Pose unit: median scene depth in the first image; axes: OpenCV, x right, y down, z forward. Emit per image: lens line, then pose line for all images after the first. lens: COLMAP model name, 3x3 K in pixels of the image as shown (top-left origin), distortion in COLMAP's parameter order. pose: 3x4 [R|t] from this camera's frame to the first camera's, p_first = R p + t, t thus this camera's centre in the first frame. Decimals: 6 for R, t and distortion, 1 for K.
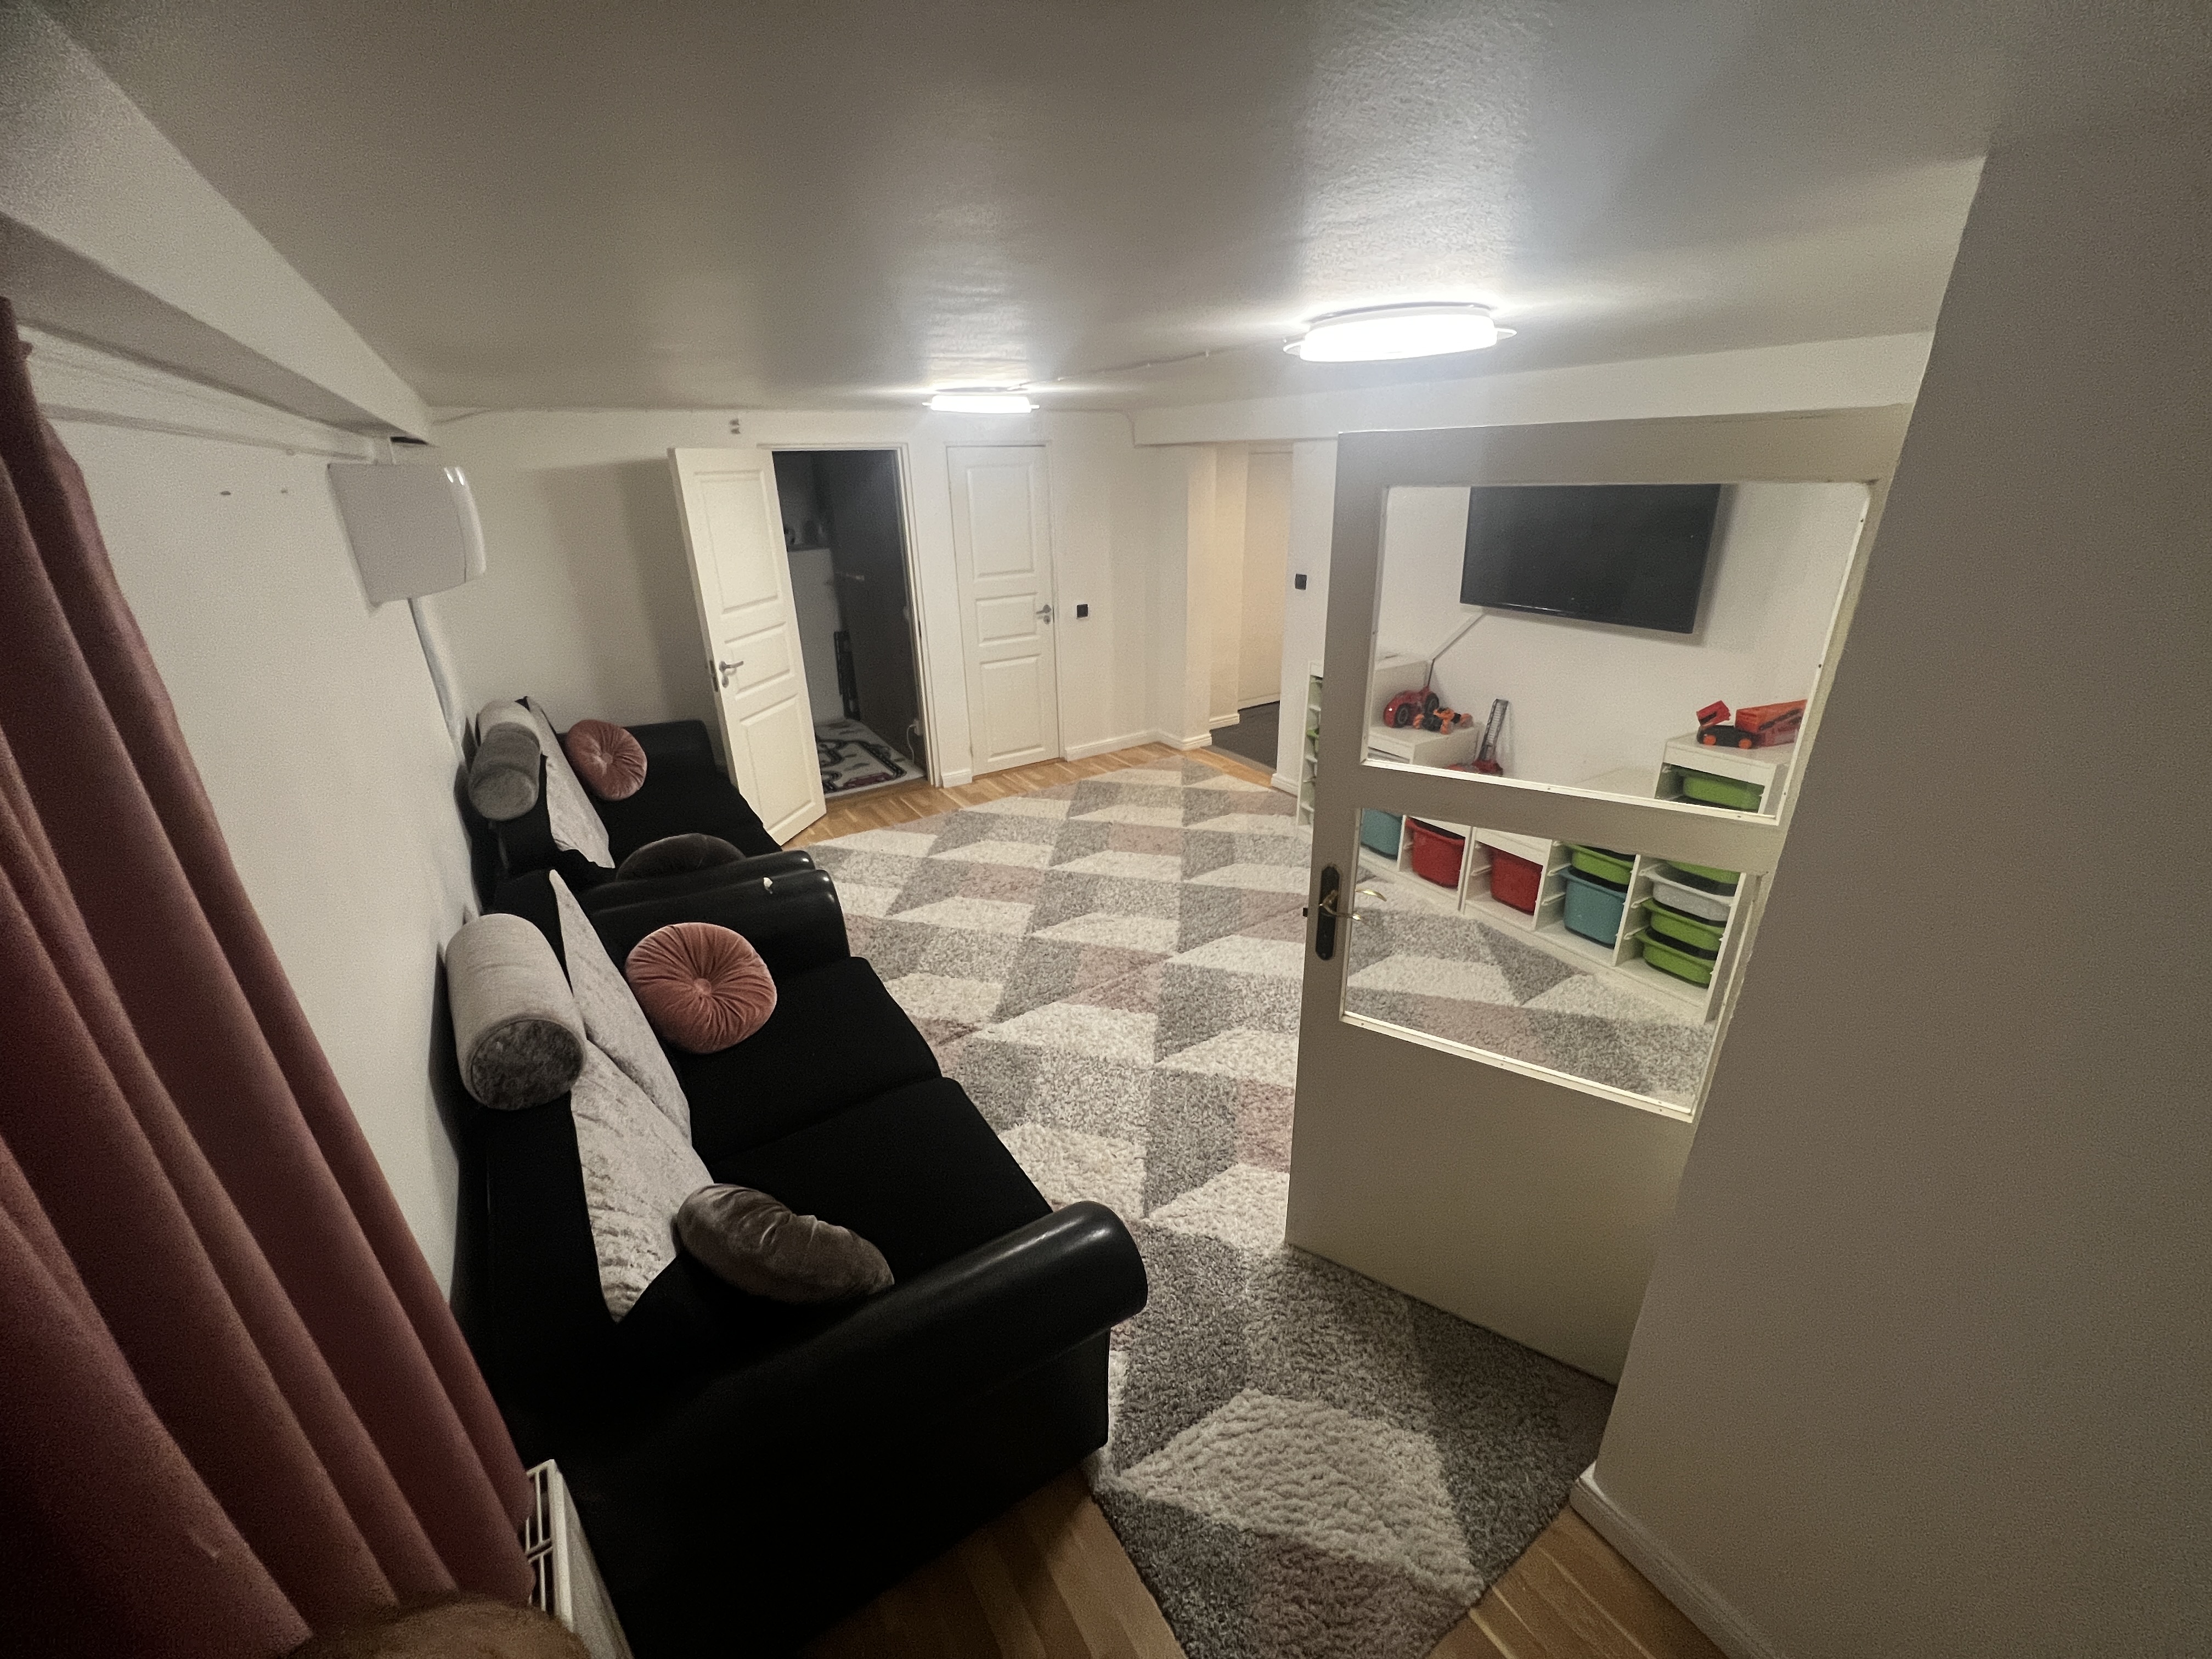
lens RADIAL K [[885.4, 0, 1098.4], [0, 885.4, 827.4], [0, 0, 1]] dist [-0.003406, 0.001225]
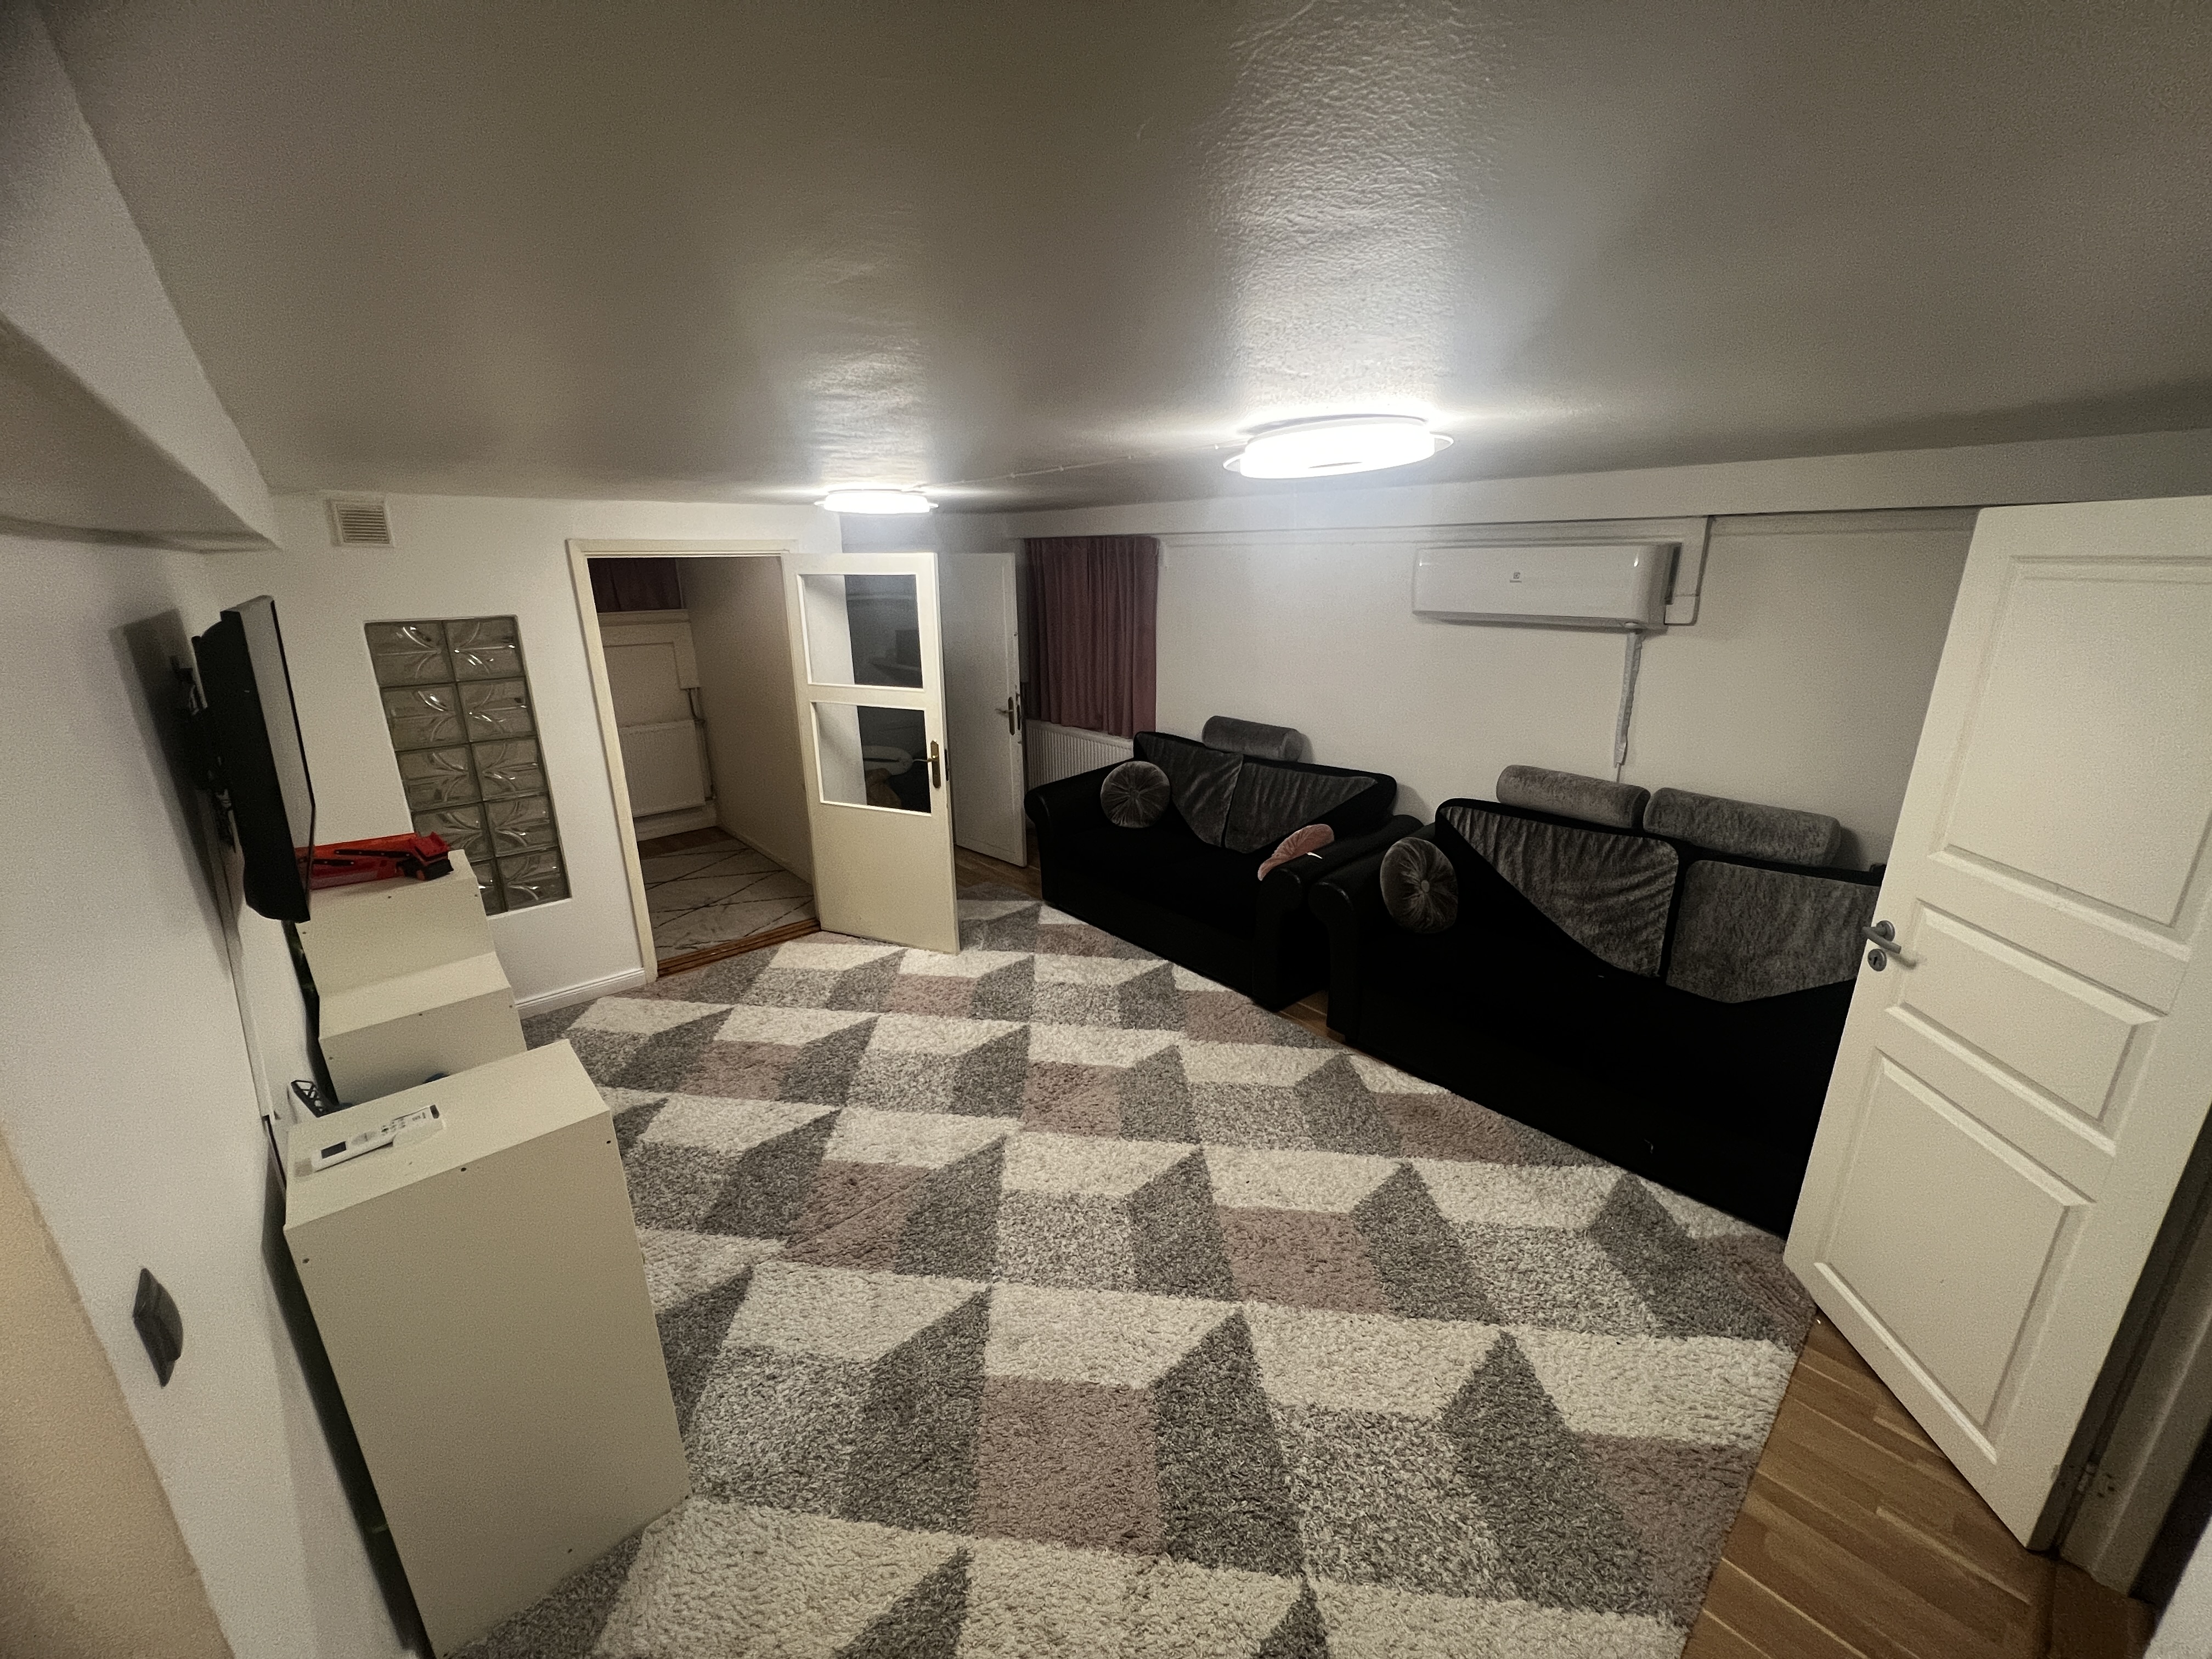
lens RADIAL K [[885.4, 0, 1098.4], [0, 885.4, 827.4], [0, 0, 1]] dist [-0.003406, 0.001225]
pose [[-0.988982, 0.075934, -0.127074, 0.076274], [-0.022244, 0.772440, 0.634698, -0.529646], [0.146352, 0.630532, -0.762240, 1.263169]]
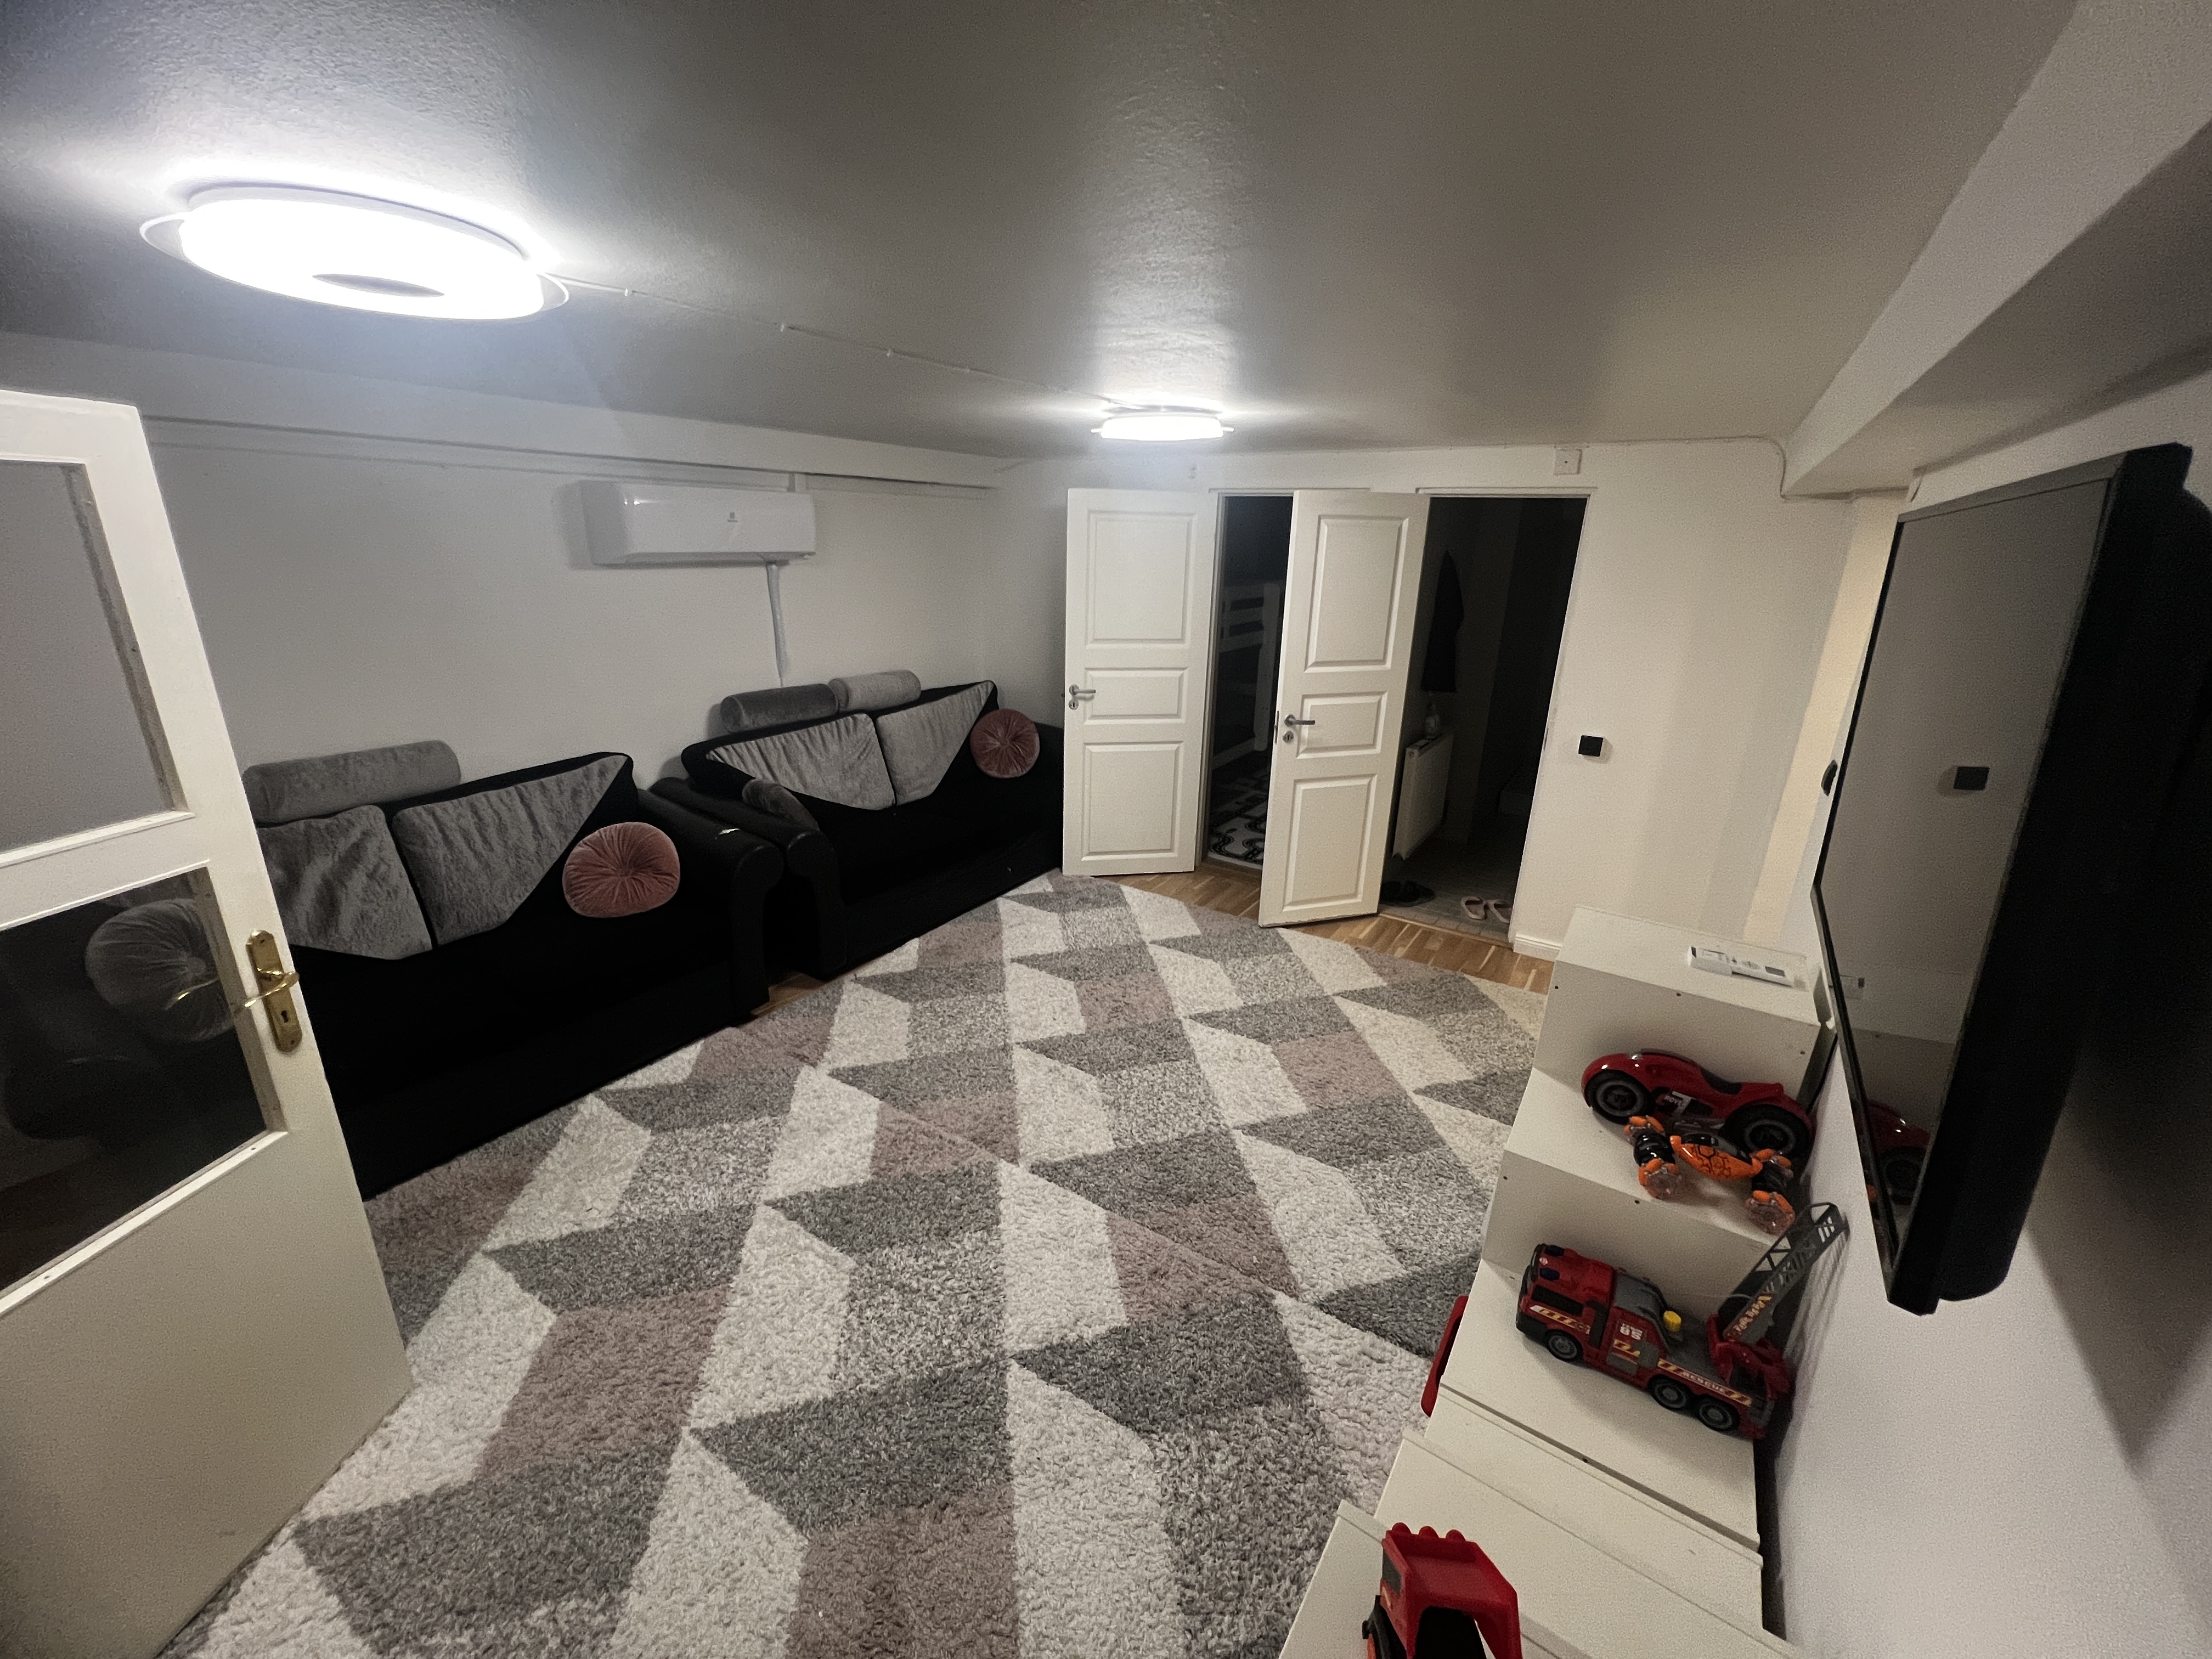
lens RADIAL K [[885.4, 0, 1098.4], [0, 885.4, 827.4], [0, 0, 1]] dist [-0.003406, 0.001225]
pose [[0.402022, 0.321391, -0.857372, 0.549359], [-0.382304, 0.909766, 0.161769, -0.212016], [0.831999, 0.262742, 0.488615, 0.538876]]
